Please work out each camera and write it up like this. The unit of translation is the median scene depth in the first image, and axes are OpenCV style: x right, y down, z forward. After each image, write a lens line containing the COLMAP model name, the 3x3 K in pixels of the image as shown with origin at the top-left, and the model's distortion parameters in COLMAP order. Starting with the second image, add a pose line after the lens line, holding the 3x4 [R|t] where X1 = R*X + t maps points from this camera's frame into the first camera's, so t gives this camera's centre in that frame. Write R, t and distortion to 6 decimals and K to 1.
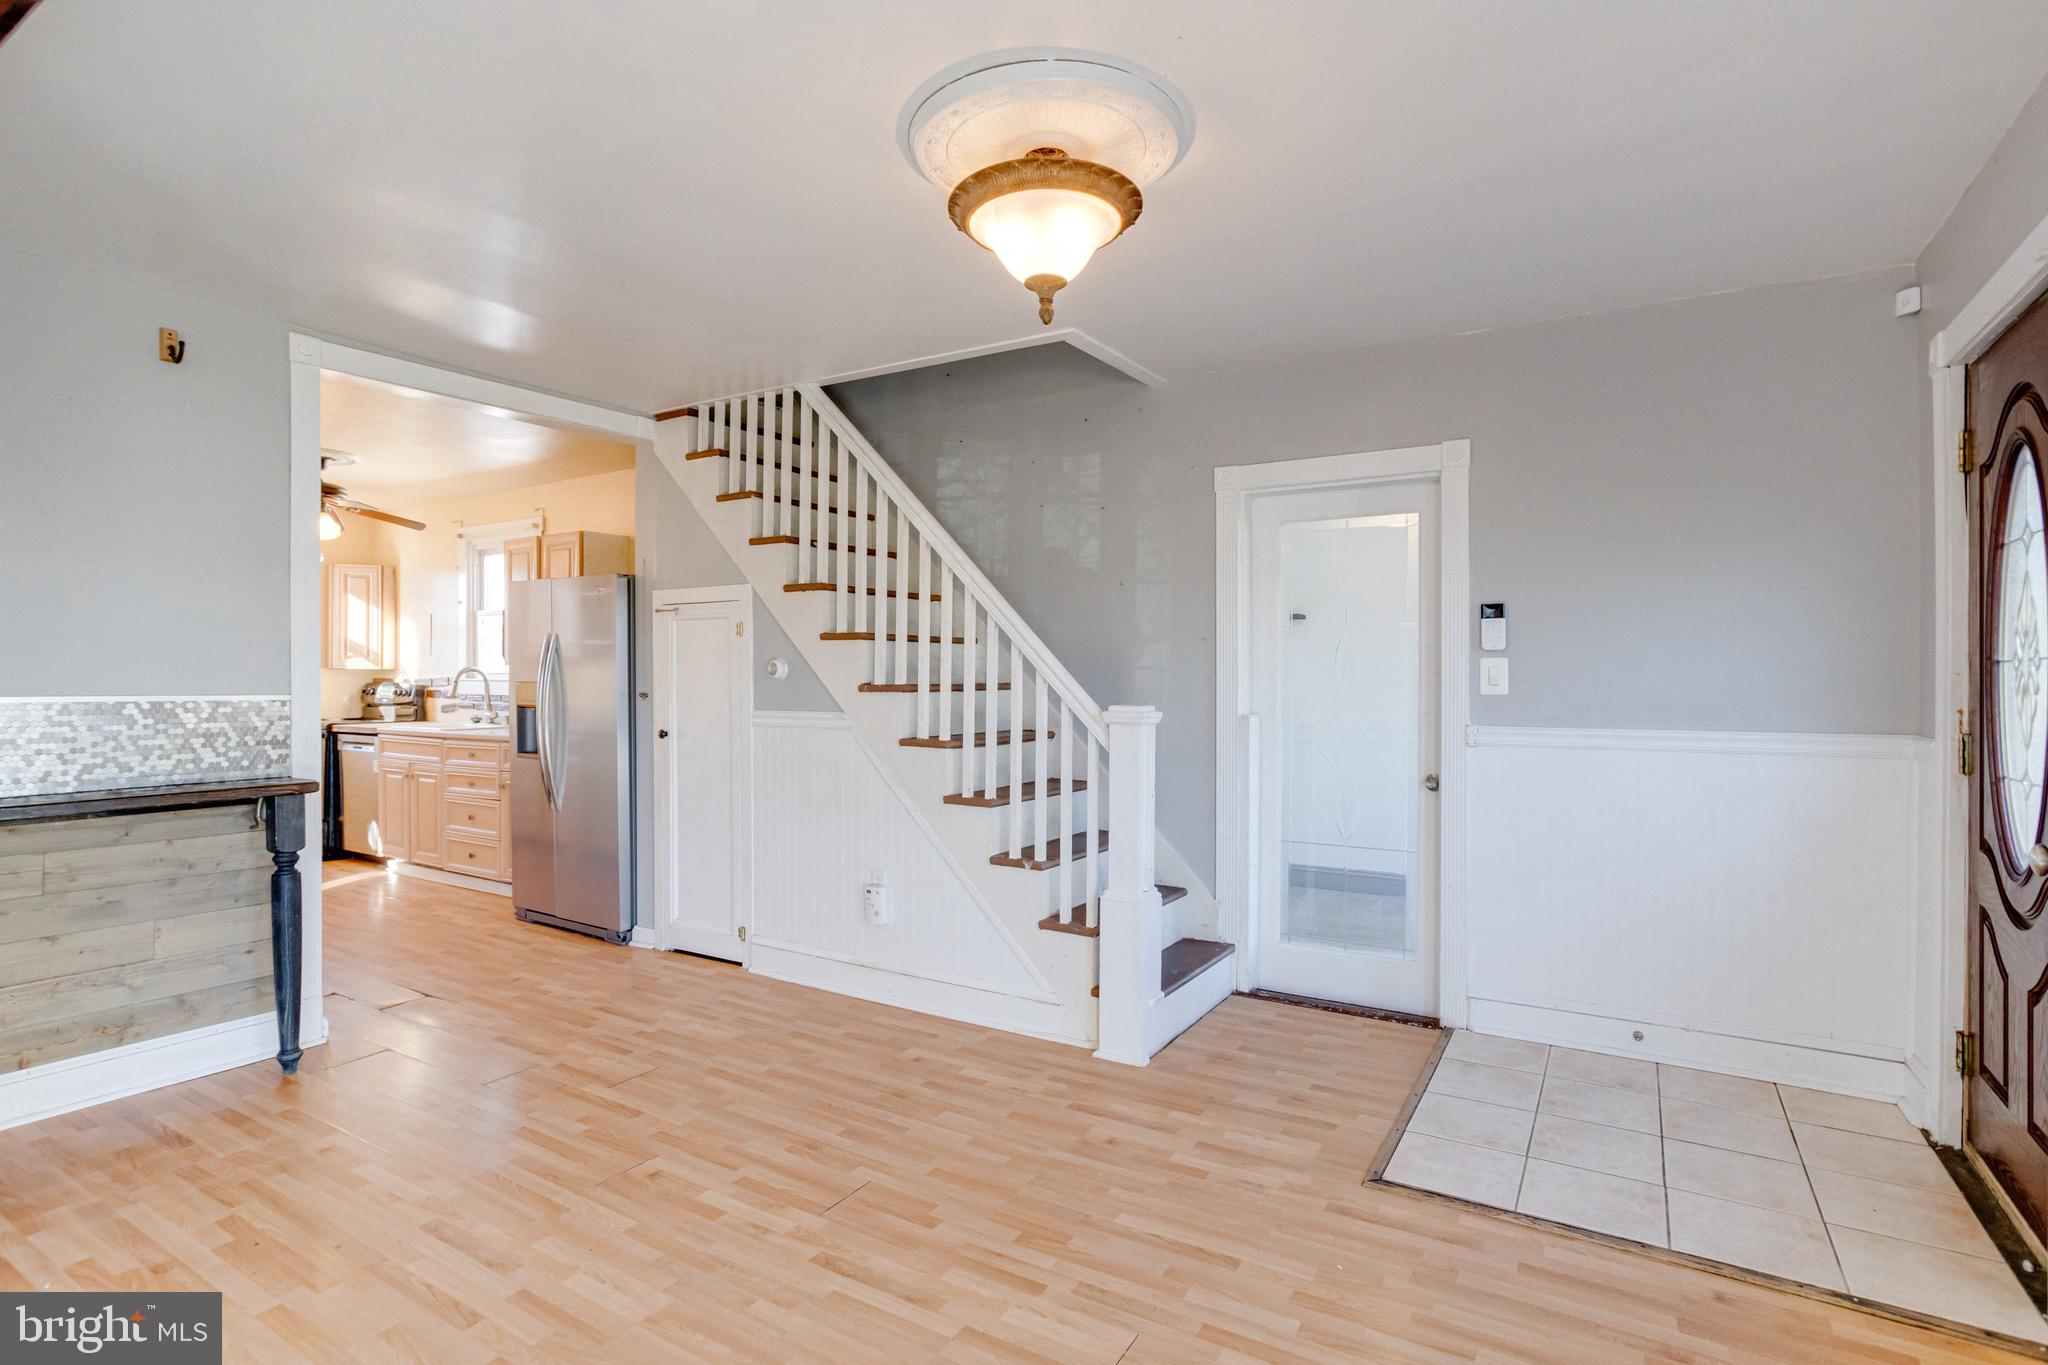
lens RADIAL K [[1001.1, 0, 1023.7], [0, 1001.1, 687.9], [0, 0, 1]] dist [-0.039849, 0.022164]
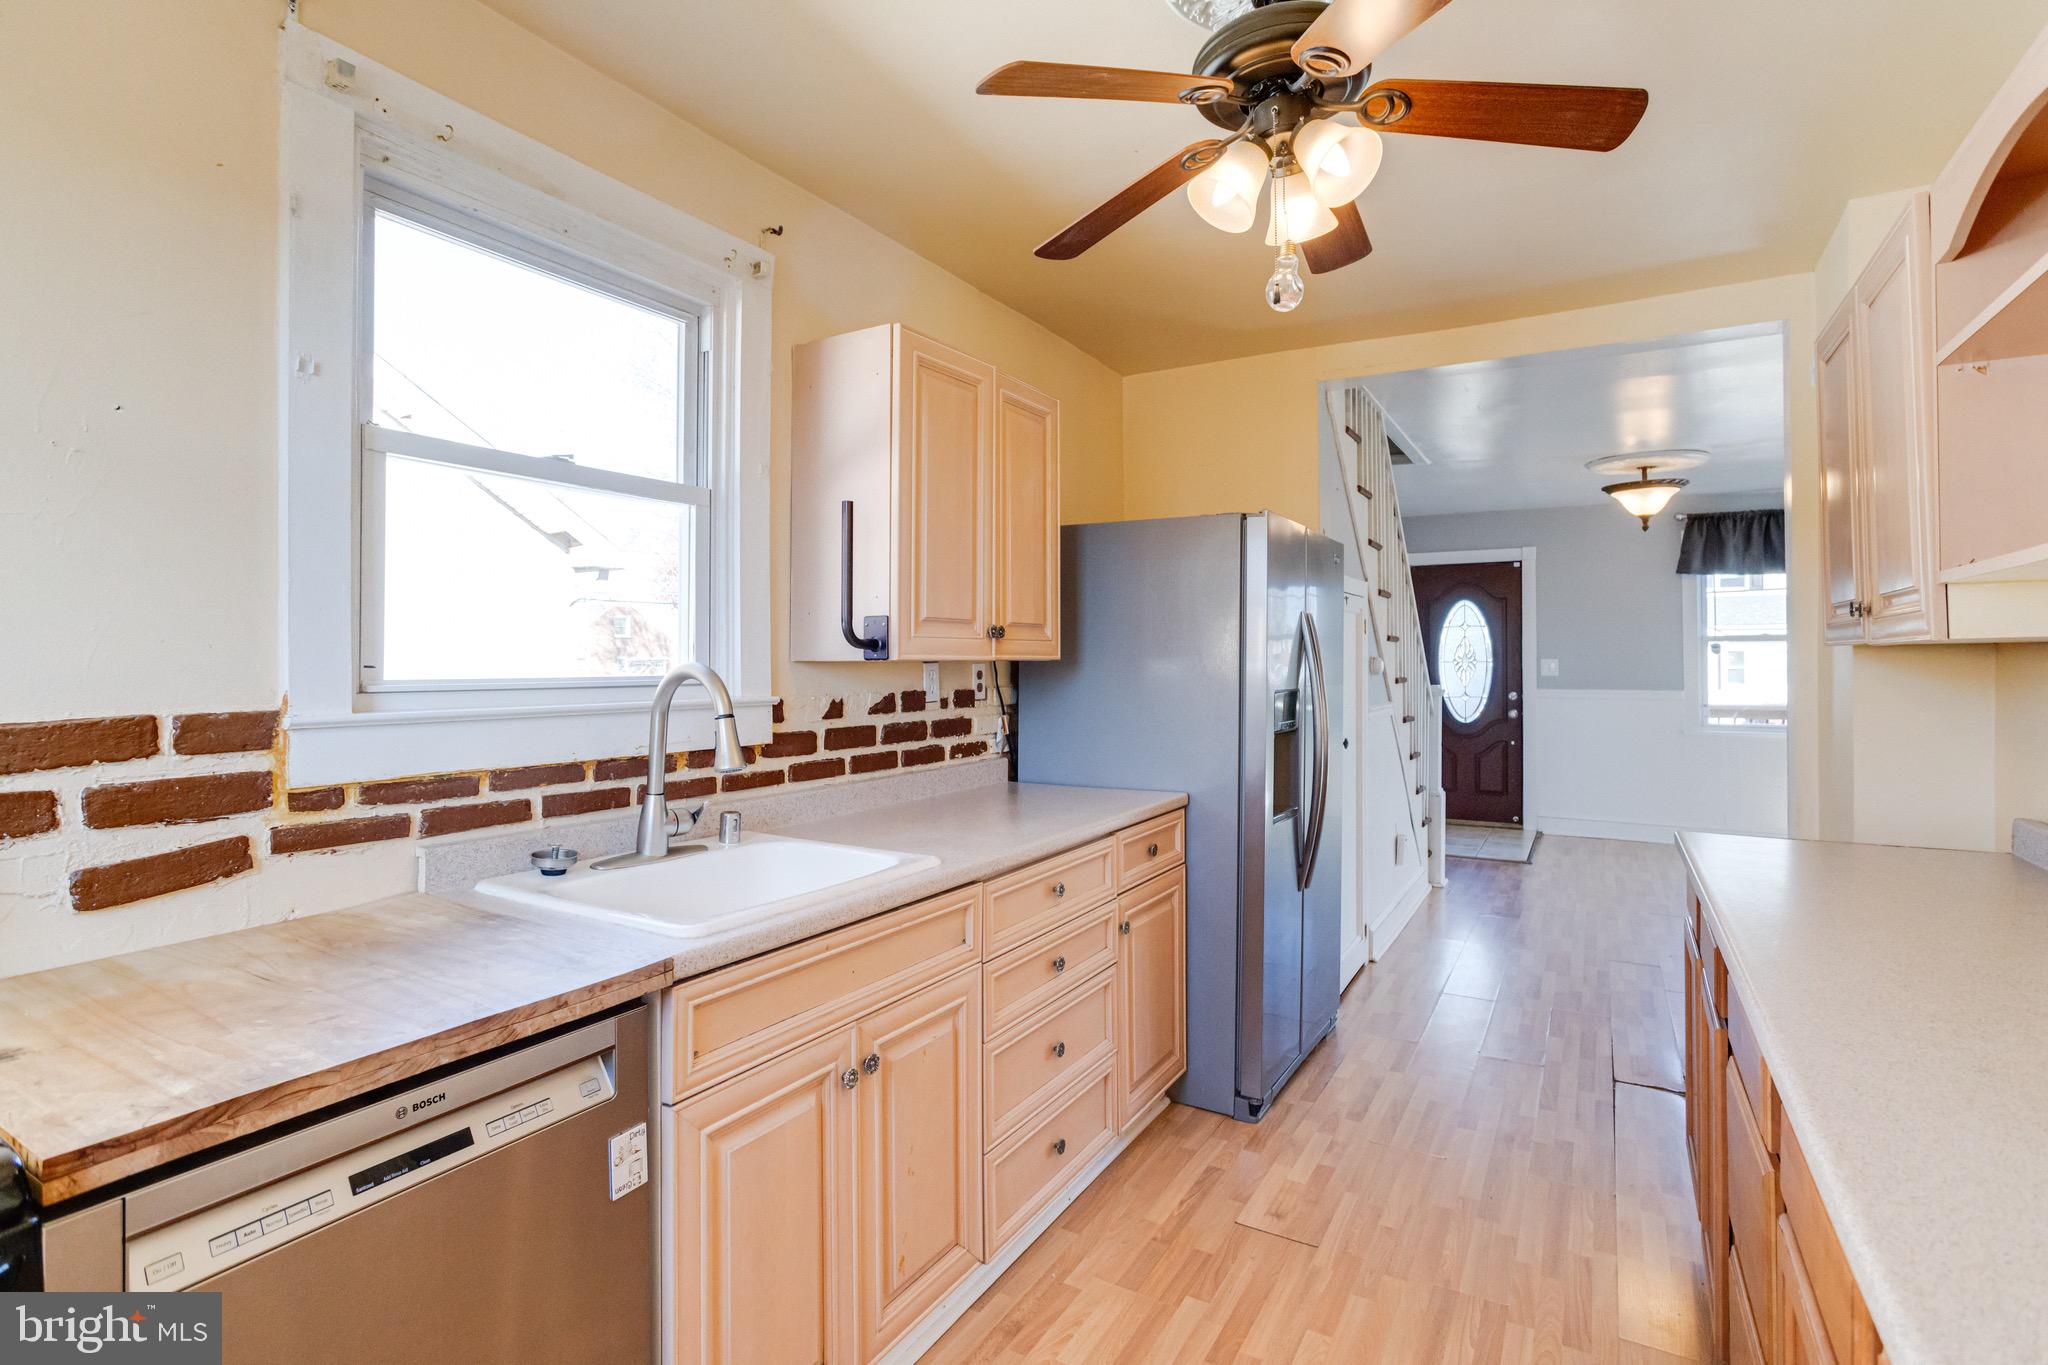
lens RADIAL K [[995.0, 0, 1022.2], [0, 995.0, 659.1], [0, 0, 1]] dist [-0.043363, 0.023483]
pose [[-0.022977, 0.001002, 0.999735, -1.552905], [0.014878, 0.999889, -0.000661, -0.037377], [-0.999625, 0.014859, -0.022989, 1.675583]]
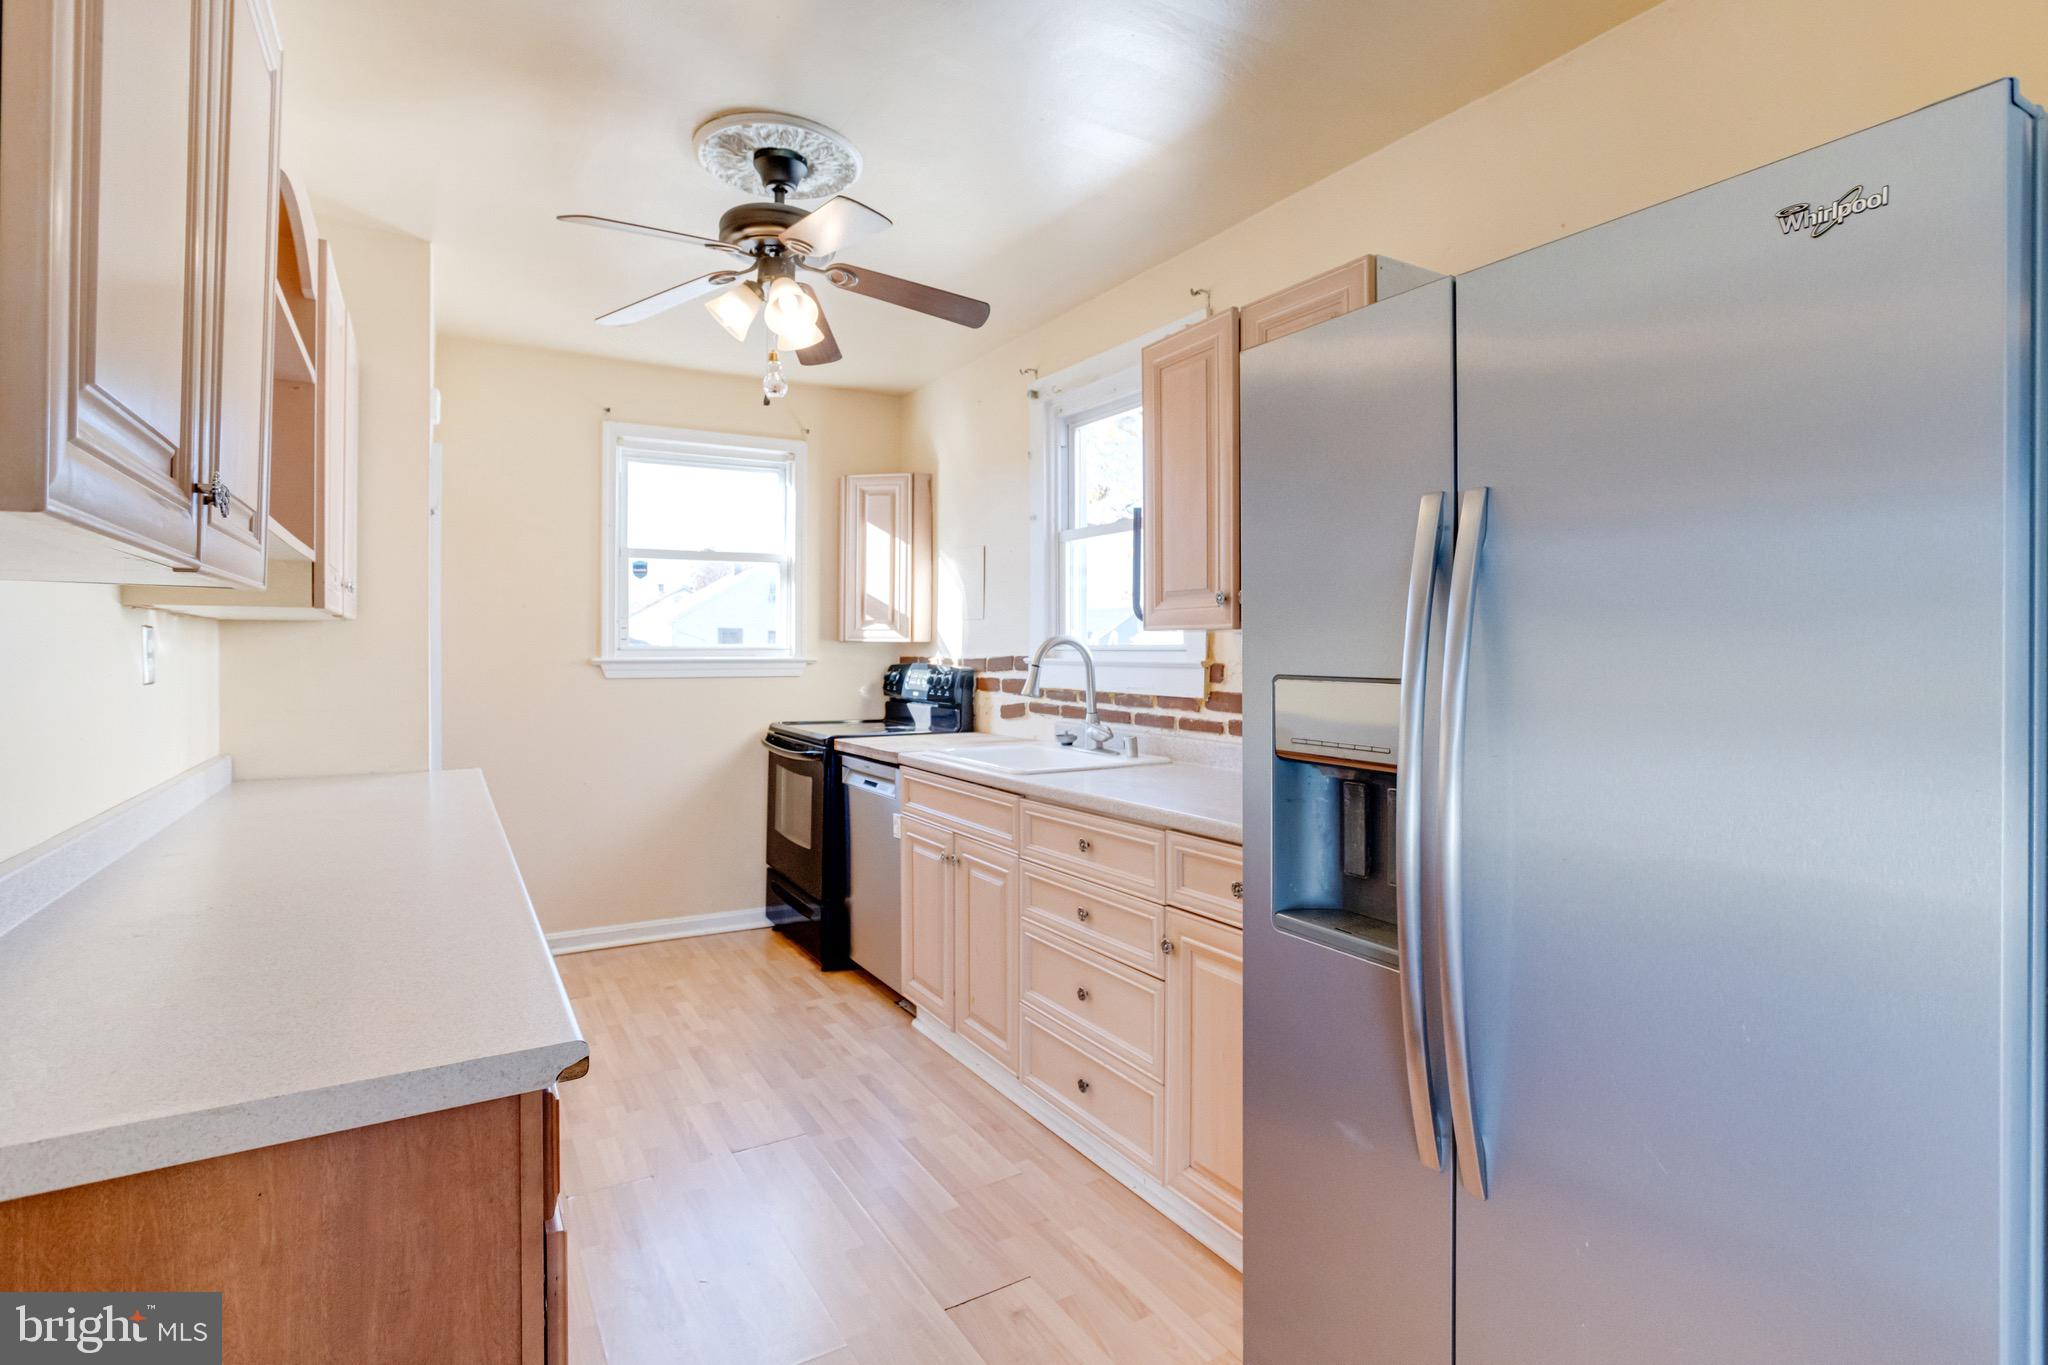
lens RADIAL K [[1004.5, 0, 1012.1], [0, 1004.5, 647.3], [0, 0, 1]] dist [-0.028665, 0.000894]
pose [[0.883405, -0.004056, -0.468593, -0.635793], [-0.003006, 0.999893, -0.014323, -0.014591], [0.468601, 0.014062, 0.883298, 1.005764]]
